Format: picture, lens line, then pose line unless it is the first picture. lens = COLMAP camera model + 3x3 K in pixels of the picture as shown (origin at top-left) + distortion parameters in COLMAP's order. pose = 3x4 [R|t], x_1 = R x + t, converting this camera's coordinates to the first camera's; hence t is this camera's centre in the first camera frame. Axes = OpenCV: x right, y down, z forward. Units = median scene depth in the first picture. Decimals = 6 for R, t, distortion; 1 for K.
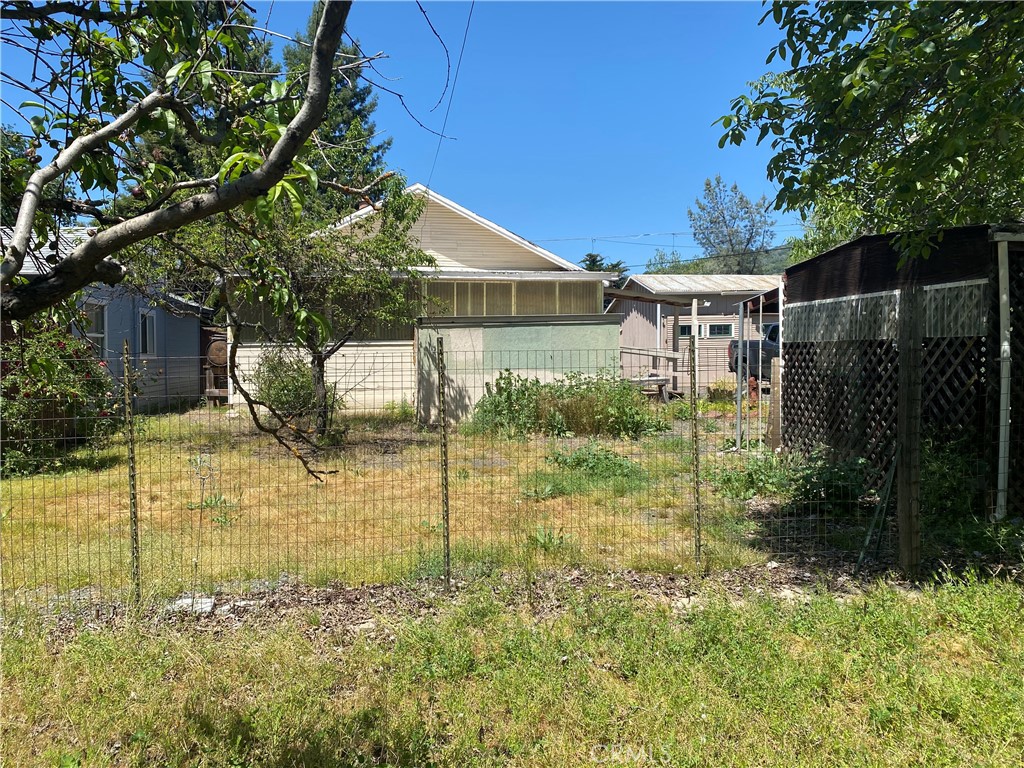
lens RADIAL K [[754.7, 0, 512.0], [0, 754.7, 384.0], [0, 0, 1]] dist [0.008978, -0.000755]
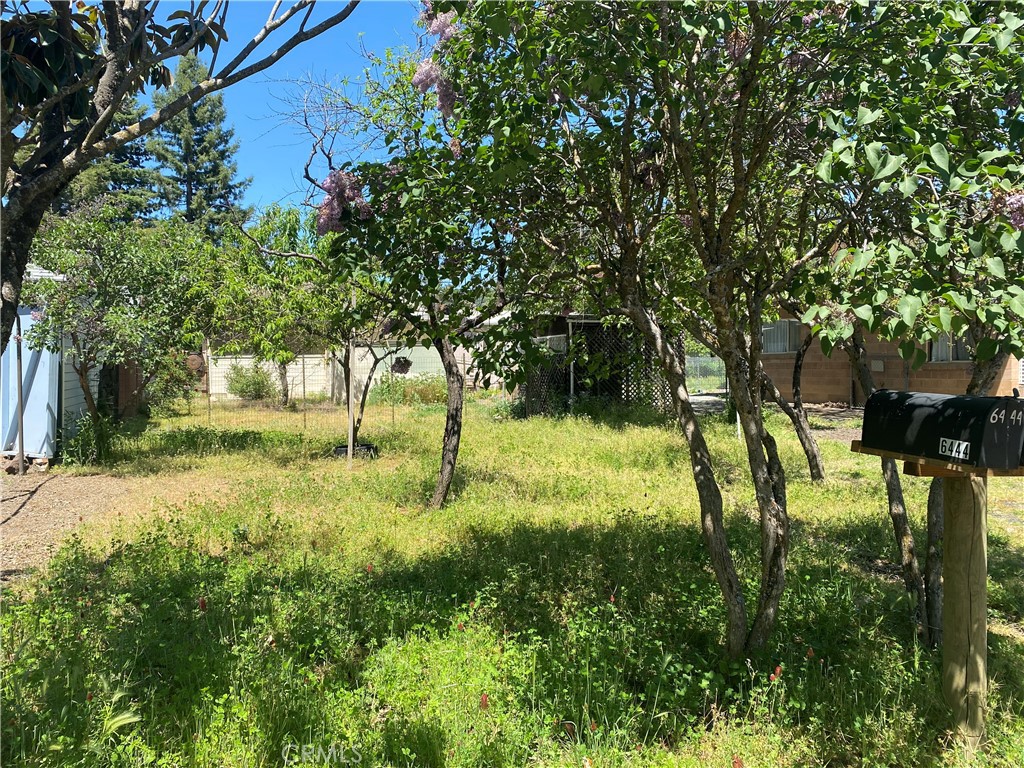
lens RADIAL K [[754.7, 0, 512.0], [0, 754.7, 384.0], [0, 0, 1]] dist [0.008978, -0.000755]
pose [[0.977101, -0.006599, 0.212674, -0.097875], [0.010483, 0.999798, -0.017142, 0.047009], [-0.212518, 0.018979, 0.976973, -0.831905]]
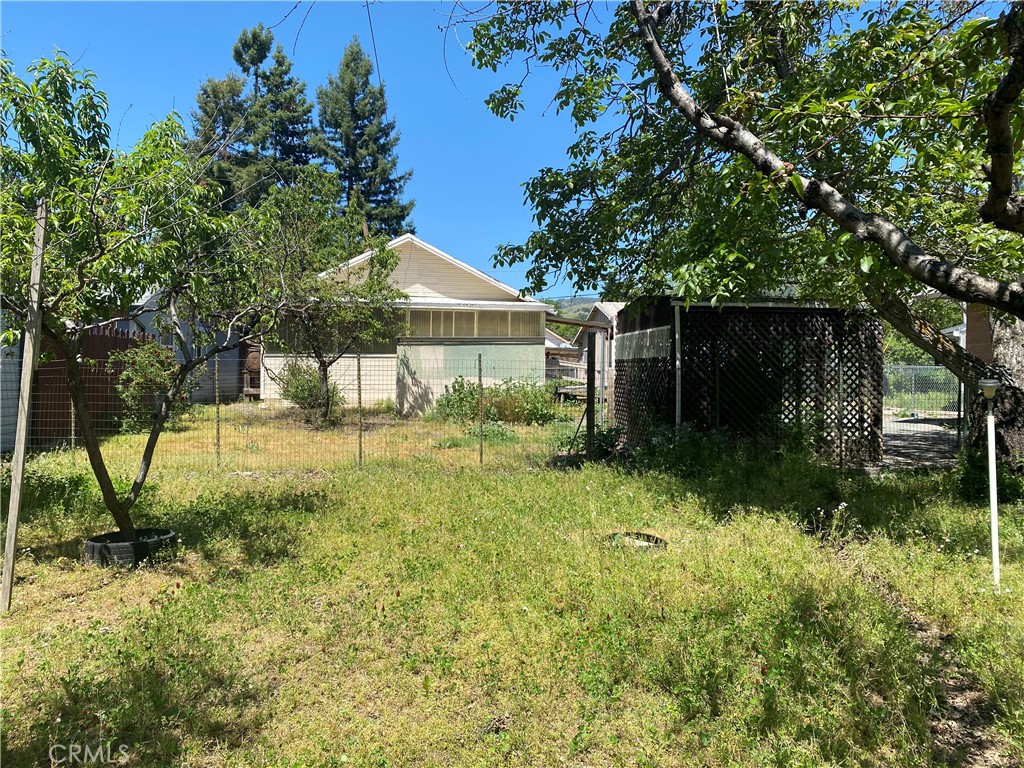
lens RADIAL K [[753.2, 0, 512.0], [0, 753.2, 384.0], [0, 0, 1]] dist [0.028486, -0.000866]
pose [[0.999134, 0.017488, -0.037765, 0.141499], [-0.018211, 0.999656, -0.018878, 0.019919], [0.037422, 0.019549, 0.999108, -0.378087]]
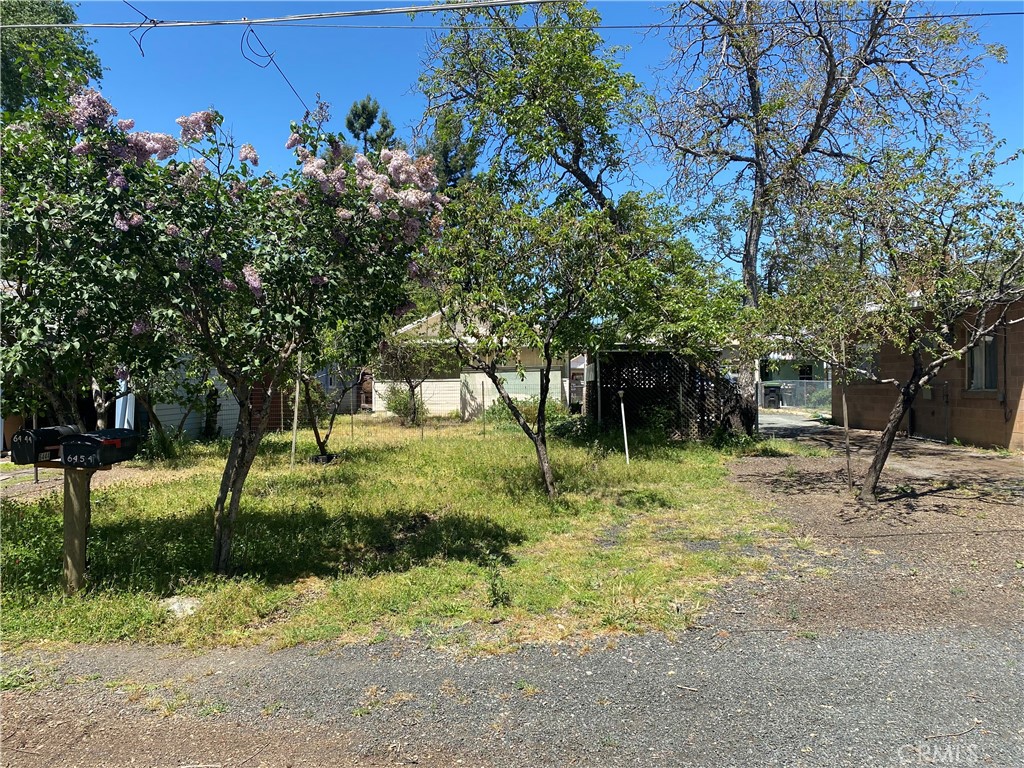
lens RADIAL K [[759.9, 0, 512.0], [0, 759.9, 384.0], [0, 0, 1]] dist [0.148924, 0.000320]
pose [[0.984198, 0.000137, -0.177072, 0.387879], [-0.007608, 0.999109, -0.041515, 0.041465], [0.176908, 0.042206, 0.983322, -1.037017]]
